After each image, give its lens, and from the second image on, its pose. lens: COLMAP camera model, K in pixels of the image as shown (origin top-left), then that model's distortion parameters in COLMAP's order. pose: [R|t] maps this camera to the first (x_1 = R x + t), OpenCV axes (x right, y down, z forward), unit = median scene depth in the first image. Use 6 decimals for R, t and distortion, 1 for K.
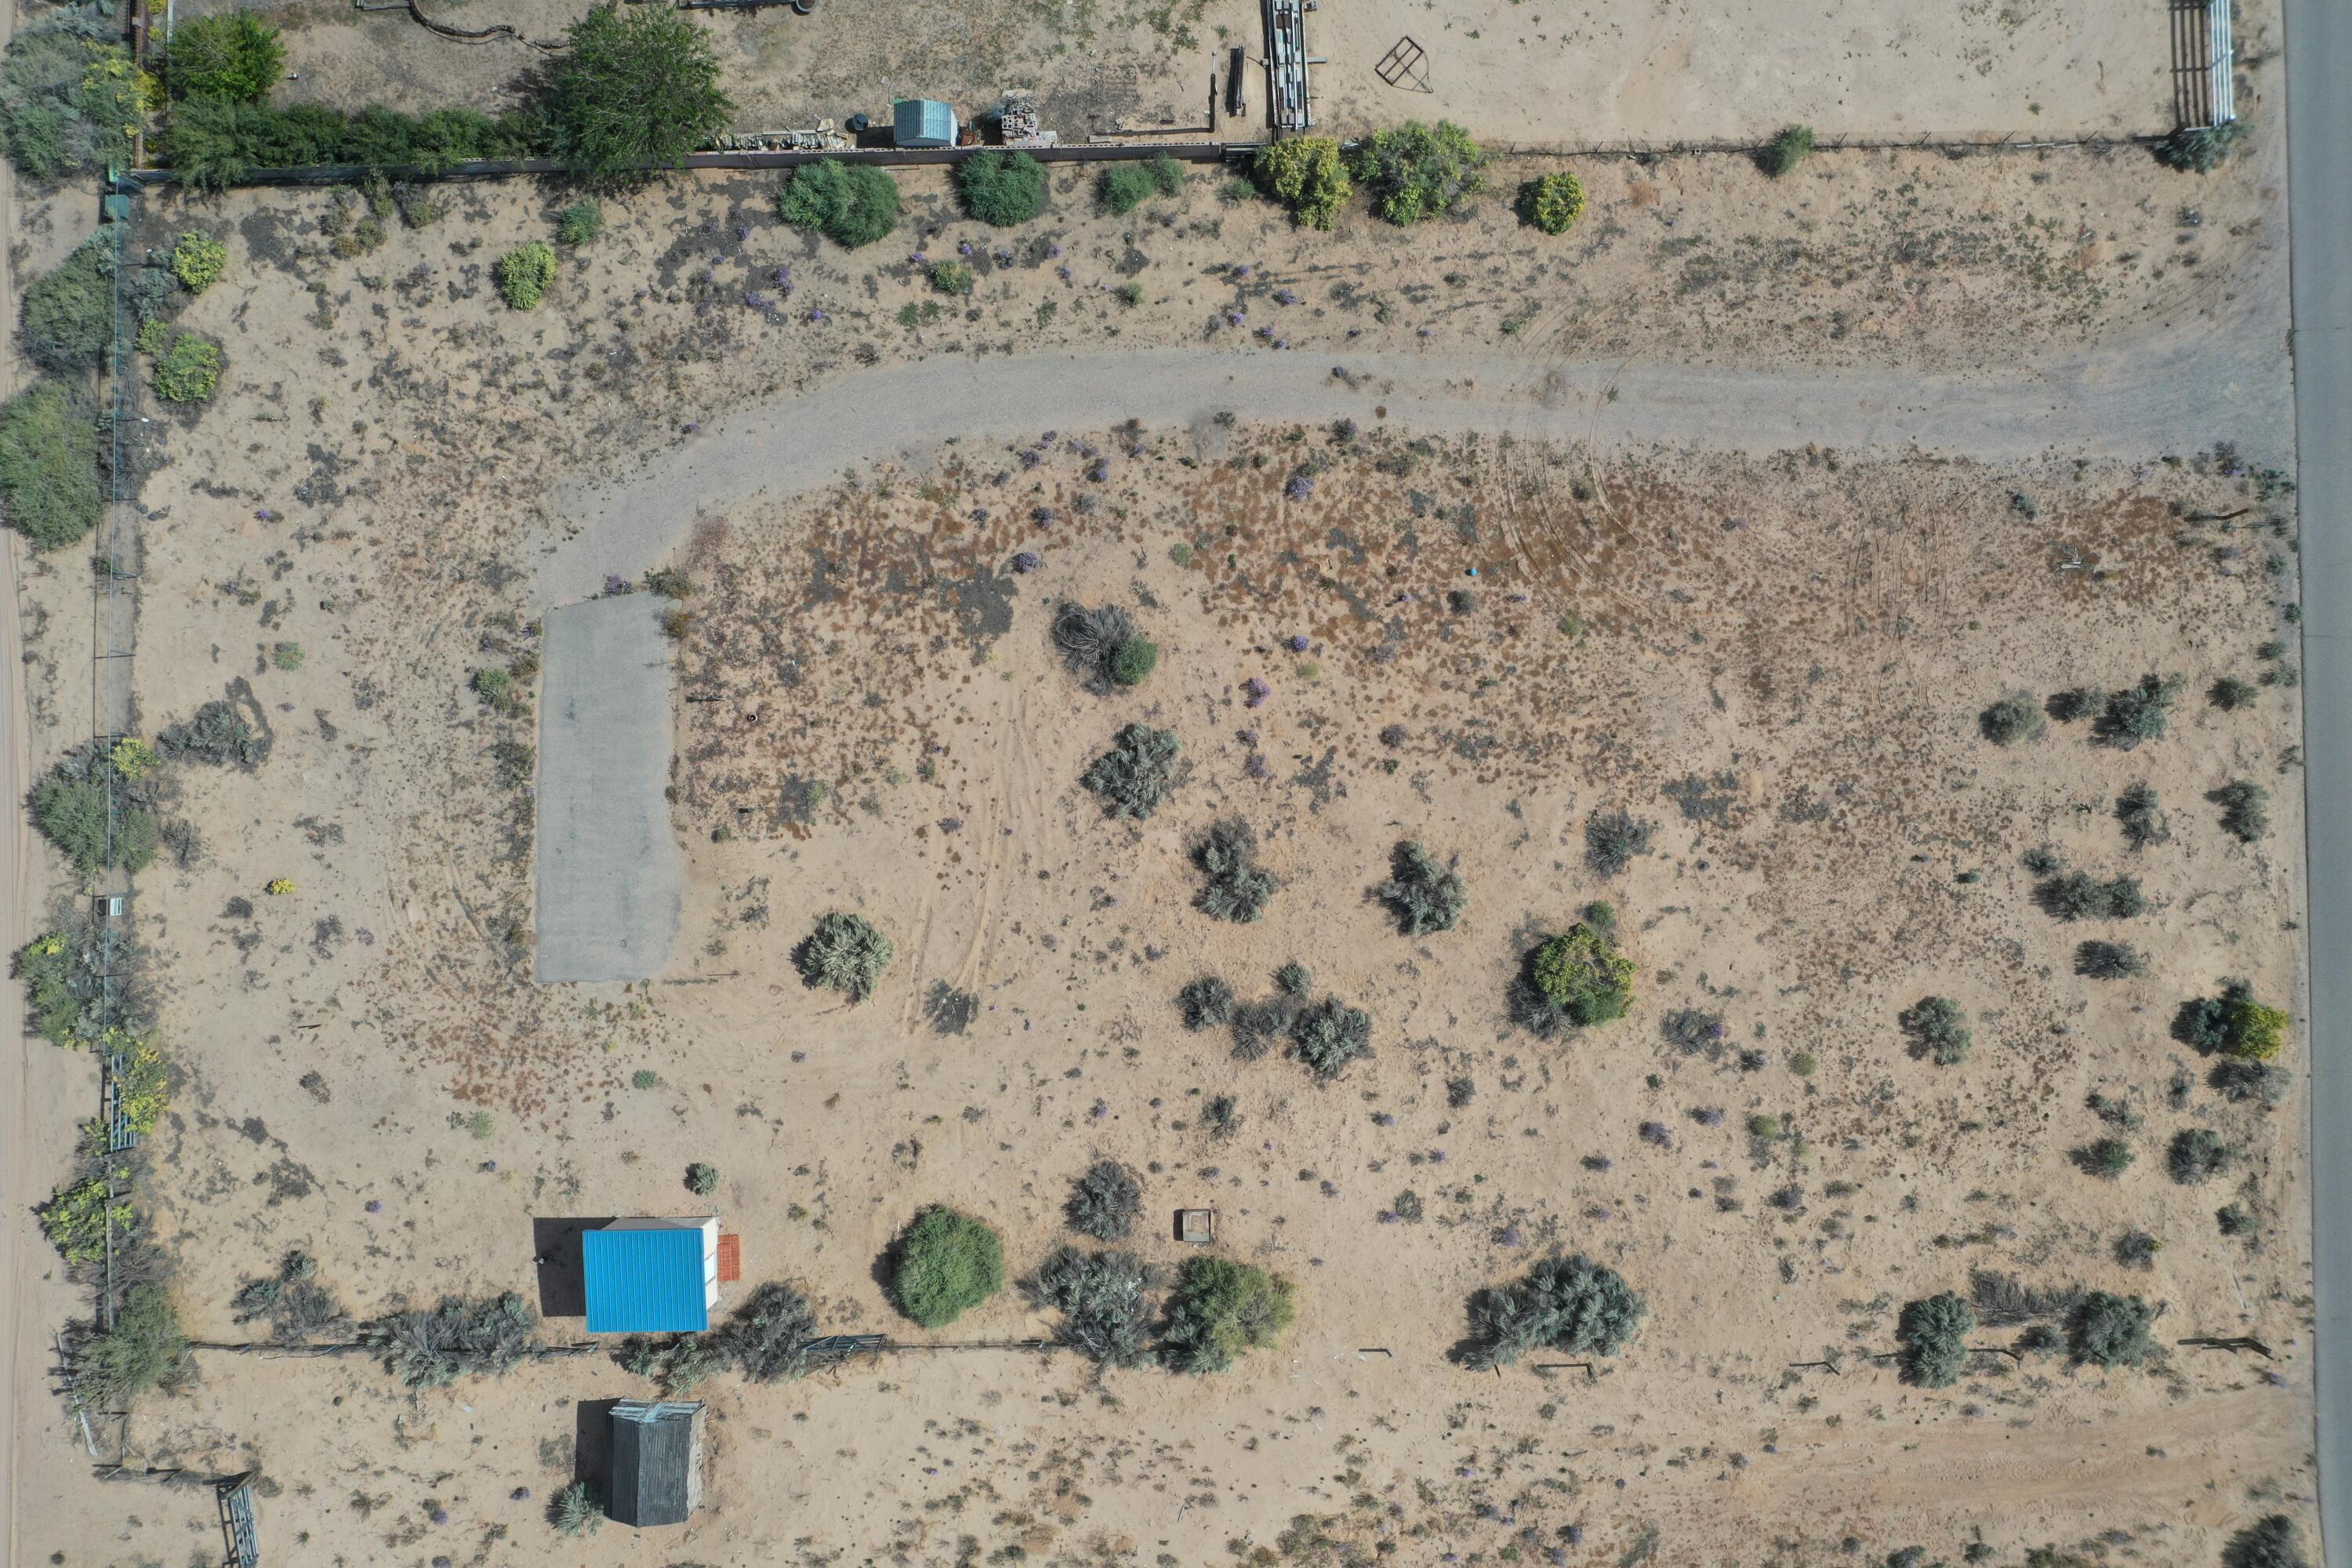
lens RADIAL K [[1864.0, 0, 1183.0], [0, 1864.0, 791.1], [0, 0, 1]] dist [-0.005337, -0.004370]
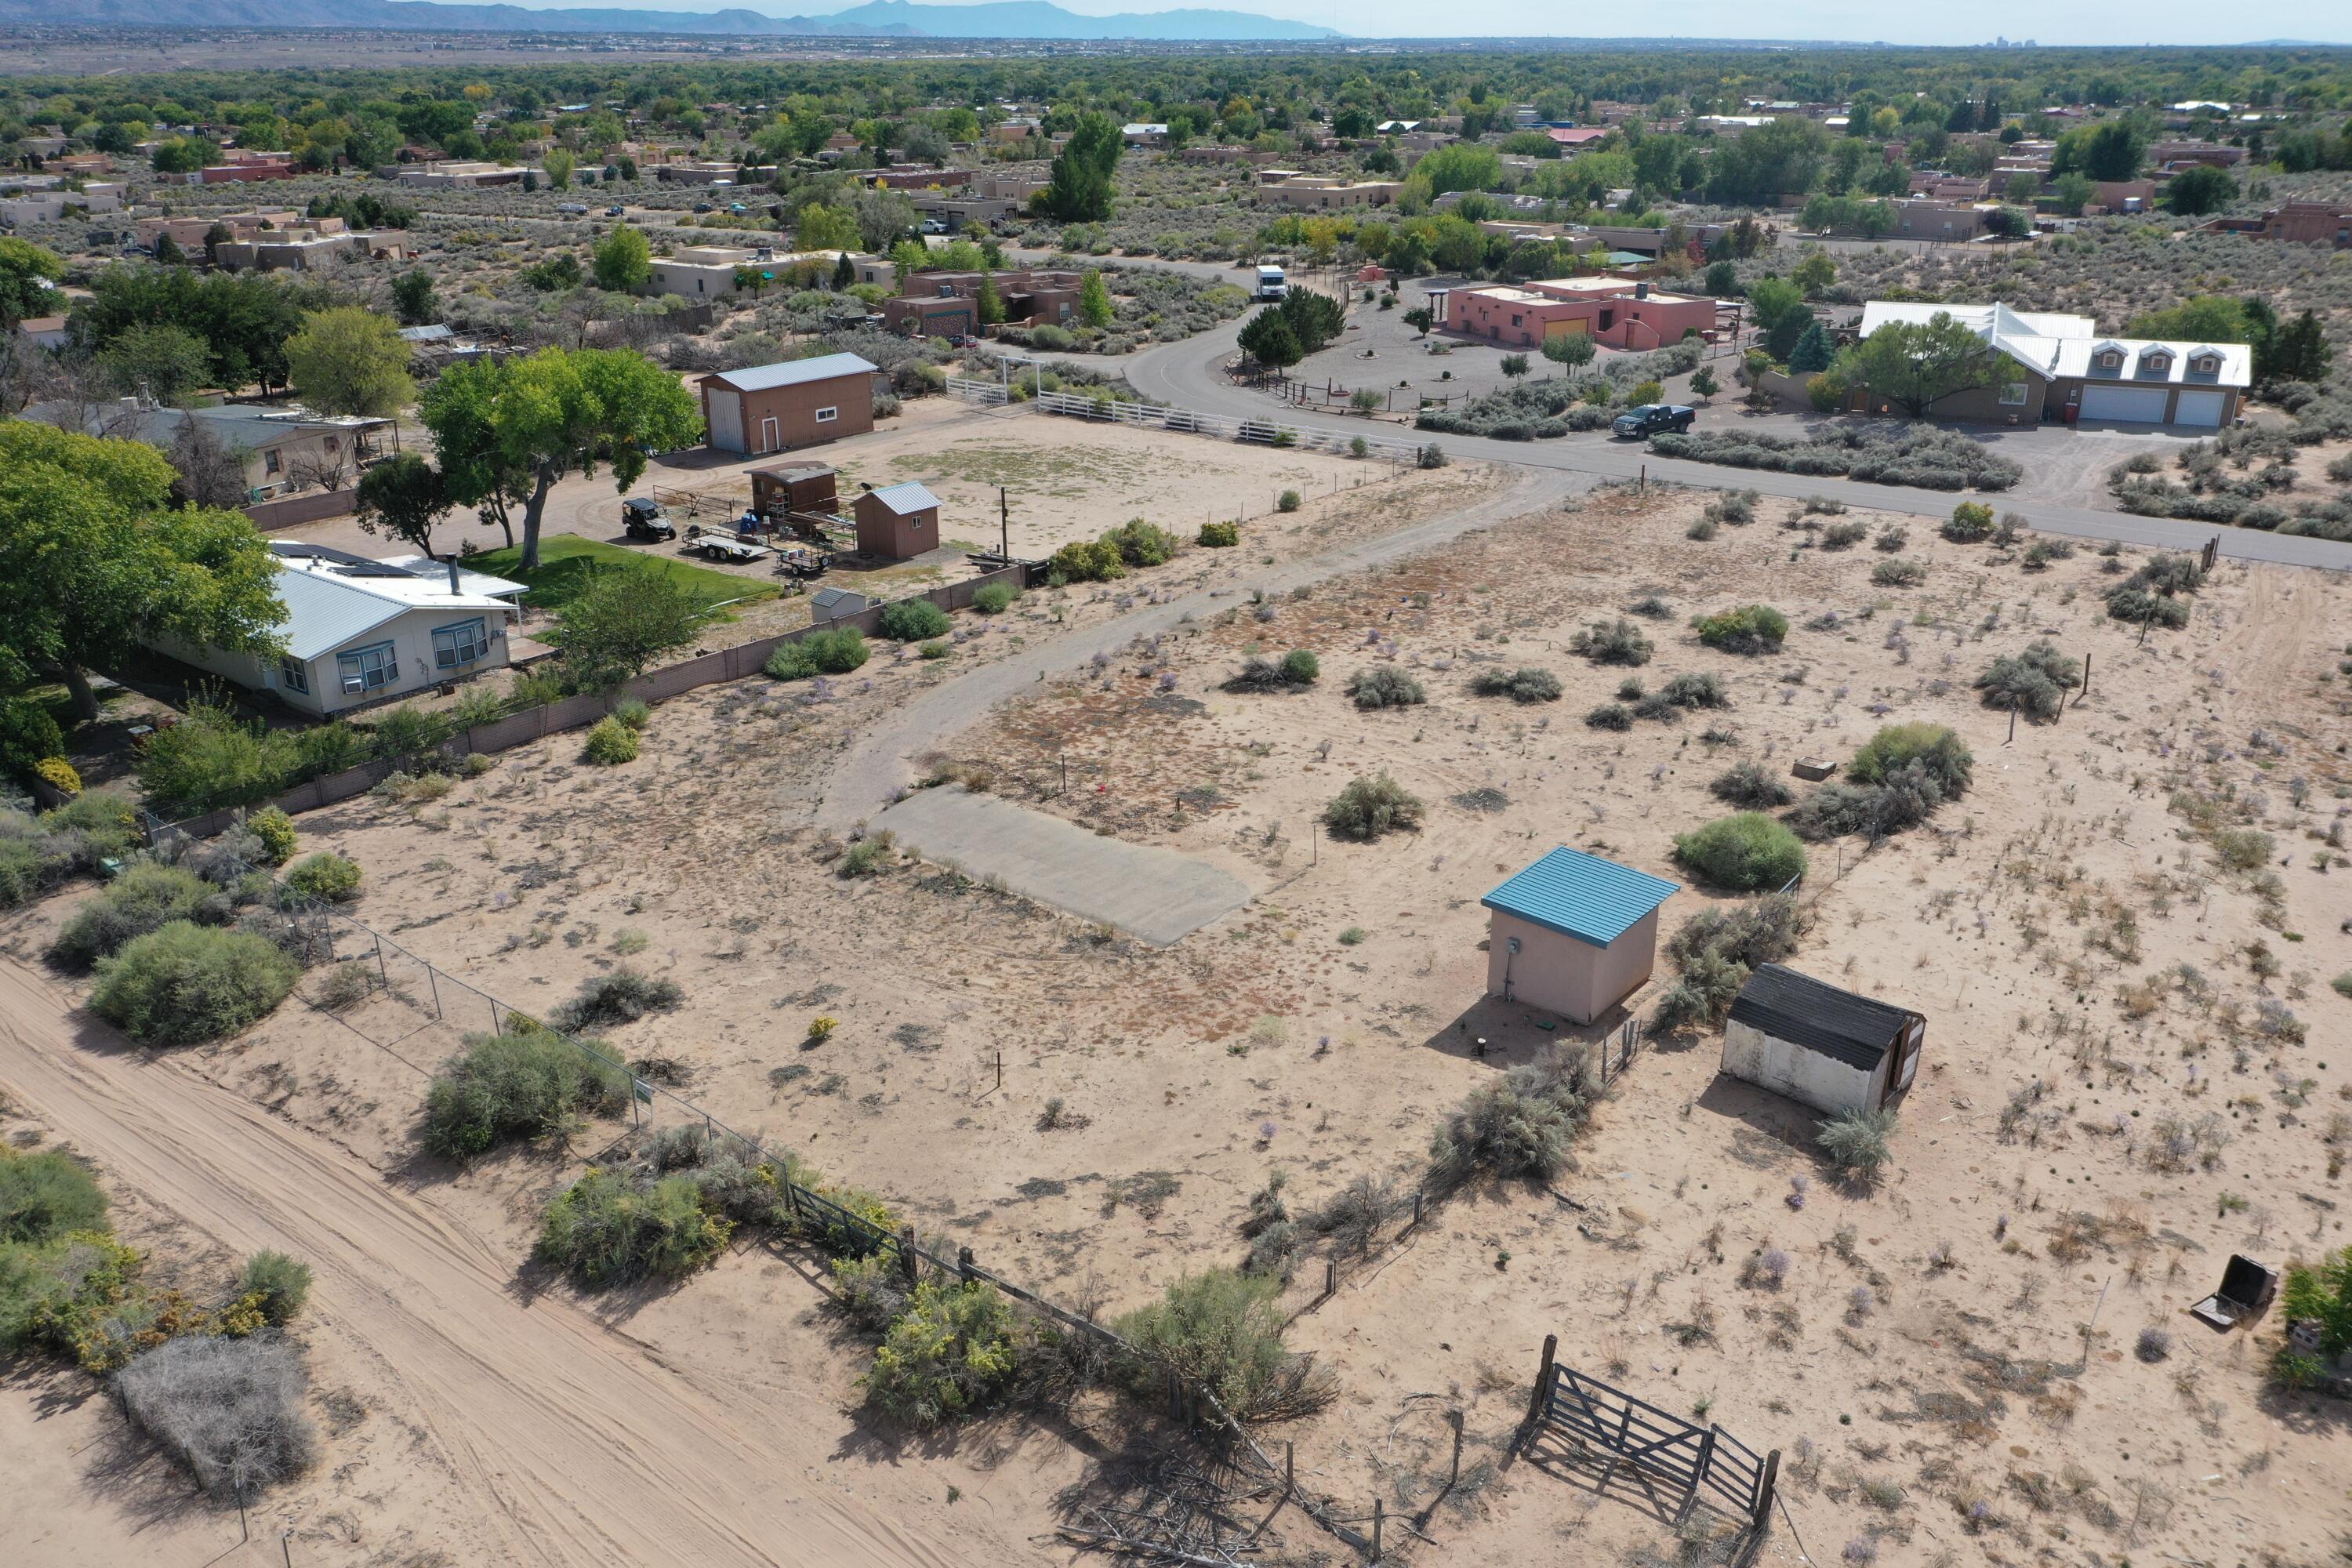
lens RADIAL K [[1864.0, 0, 1172.3], [0, 1864.0, 793.6], [0, 0, 1]] dist [-0.005337, -0.004370]
pose [[0.649627, -0.255651, 0.715980, -0.889254], [0.759726, 0.253350, -0.598857, 0.555370], [-0.028295, 0.932983, 0.358807, 0.673171]]
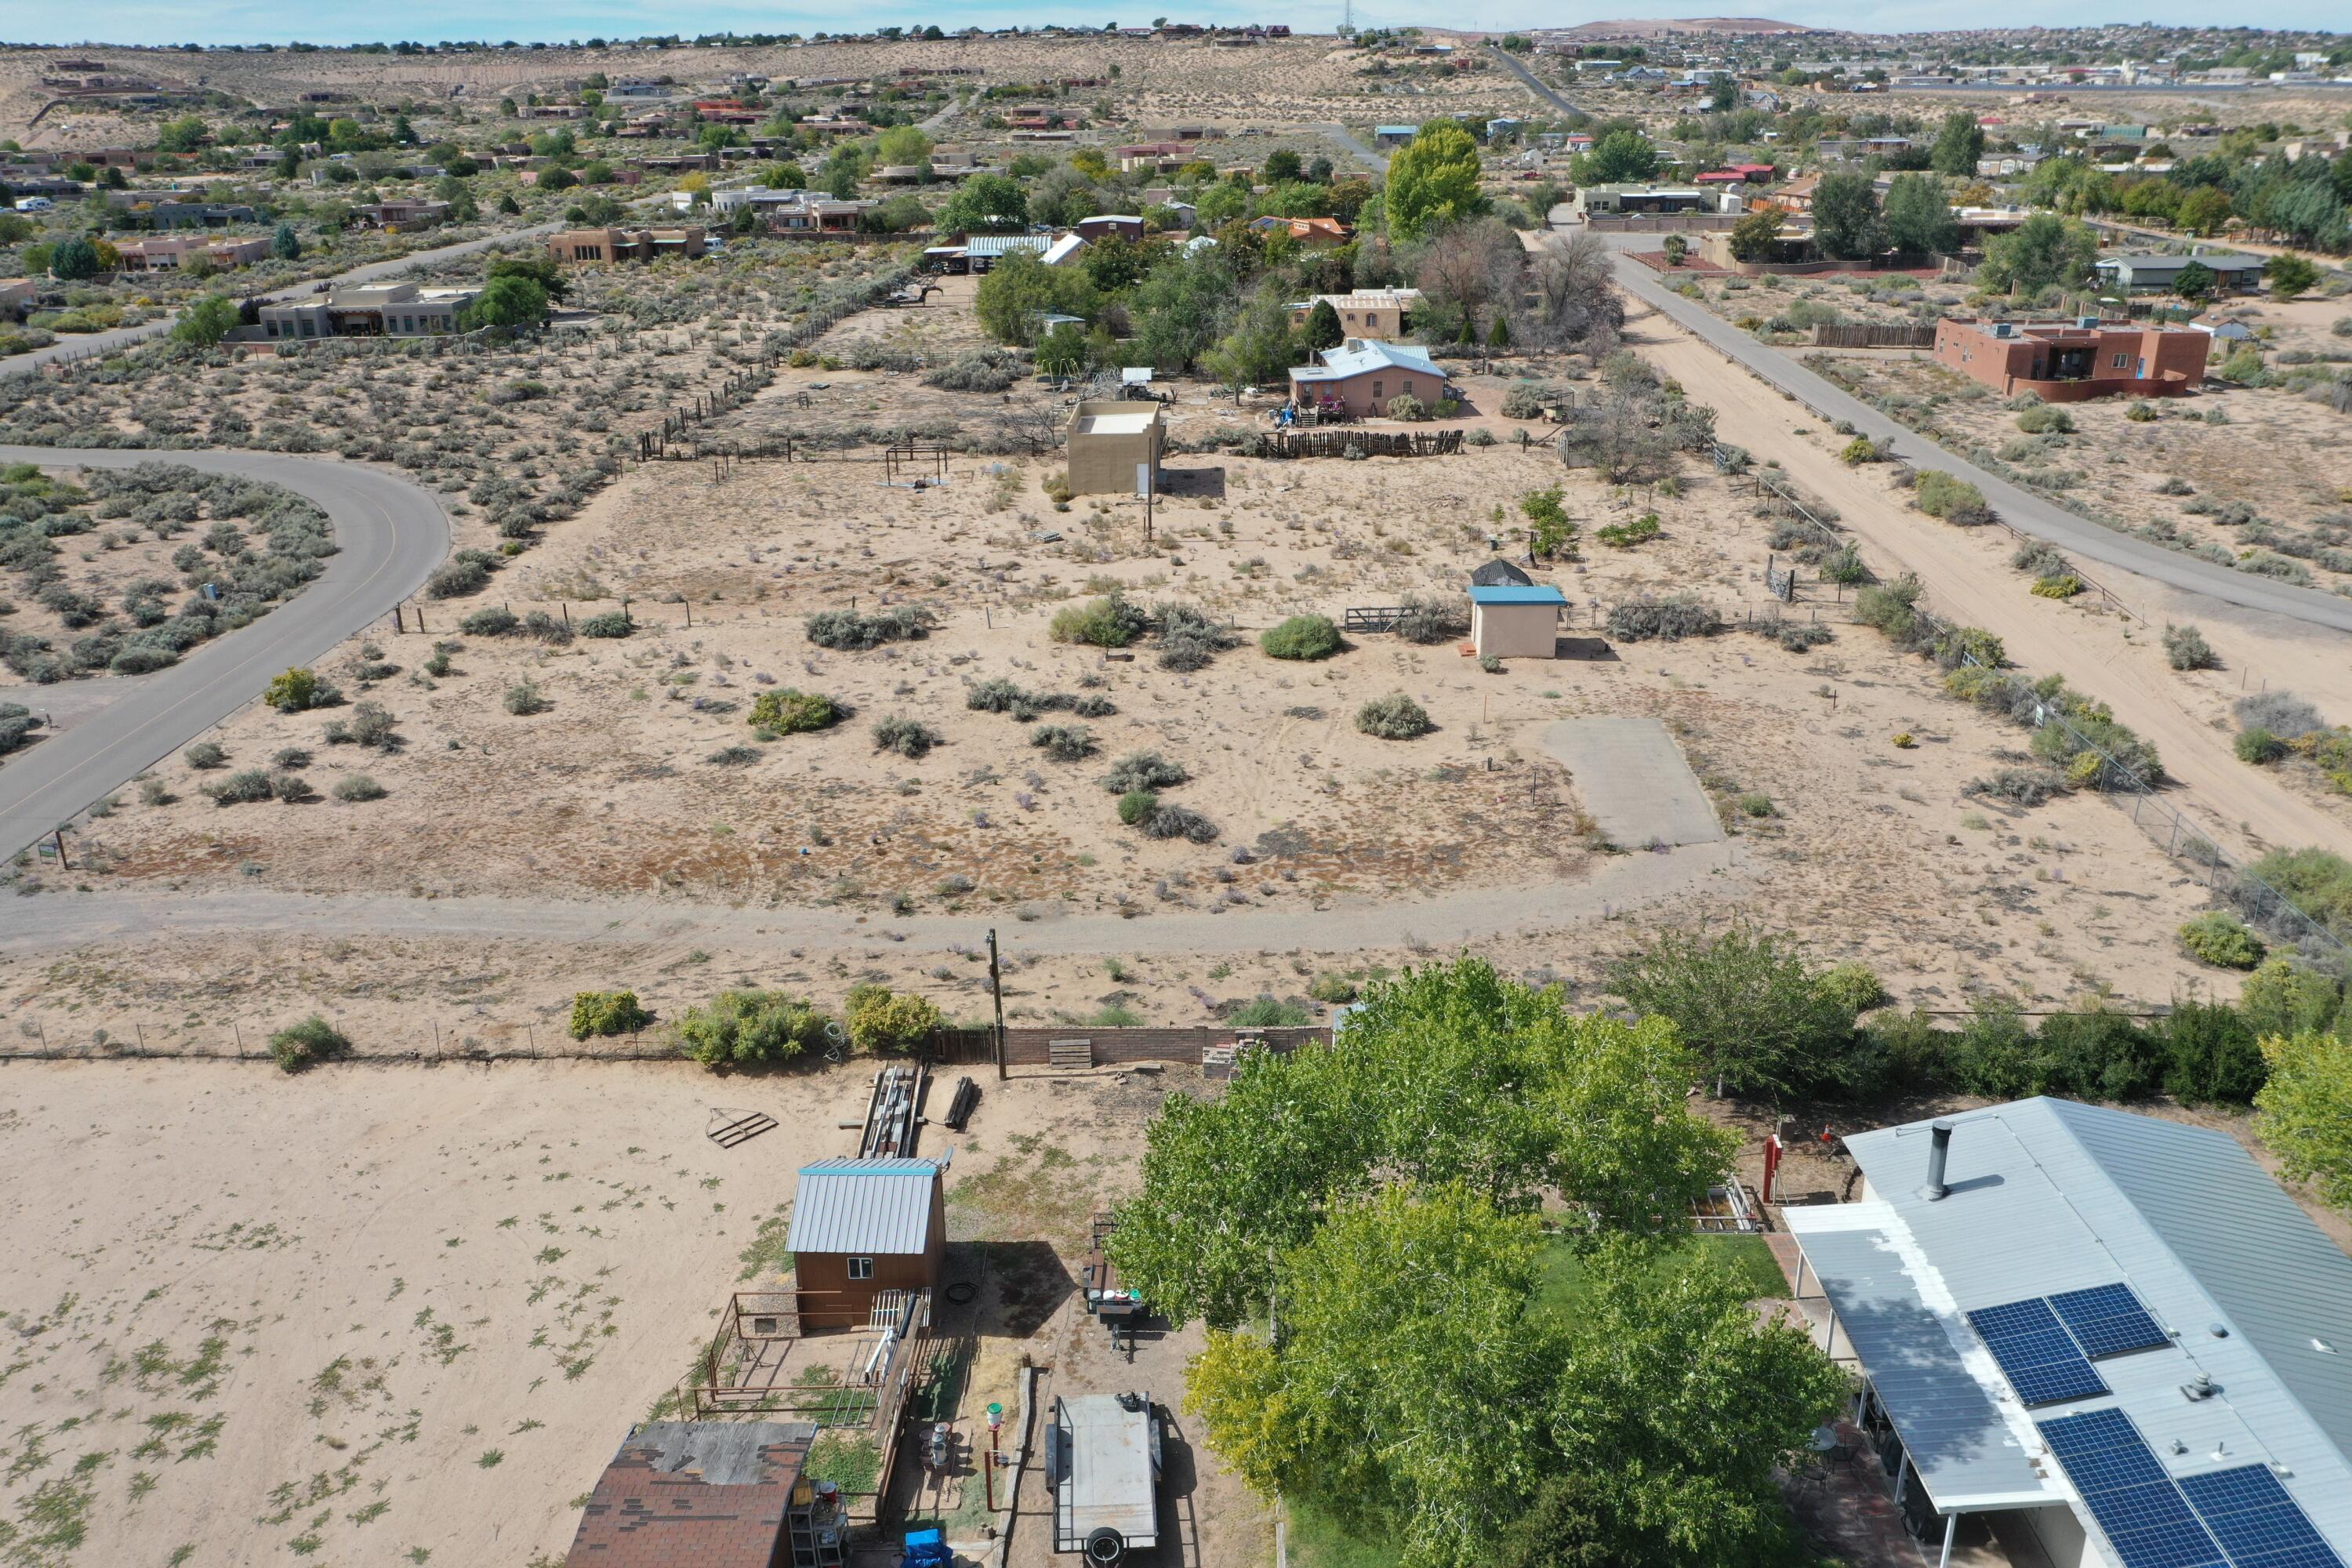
lens RADIAL K [[1864.0, 0, 1175.2], [0, 1864.0, 797.3], [0, 0, 1]] dist [-0.005337, -0.004370]
pose [[-0.998143, 0.031420, 0.052194, -0.101782], [0.038350, -0.341640, 0.939048, -1.056563], [0.047336, 0.939306, 0.339800, 0.635665]]
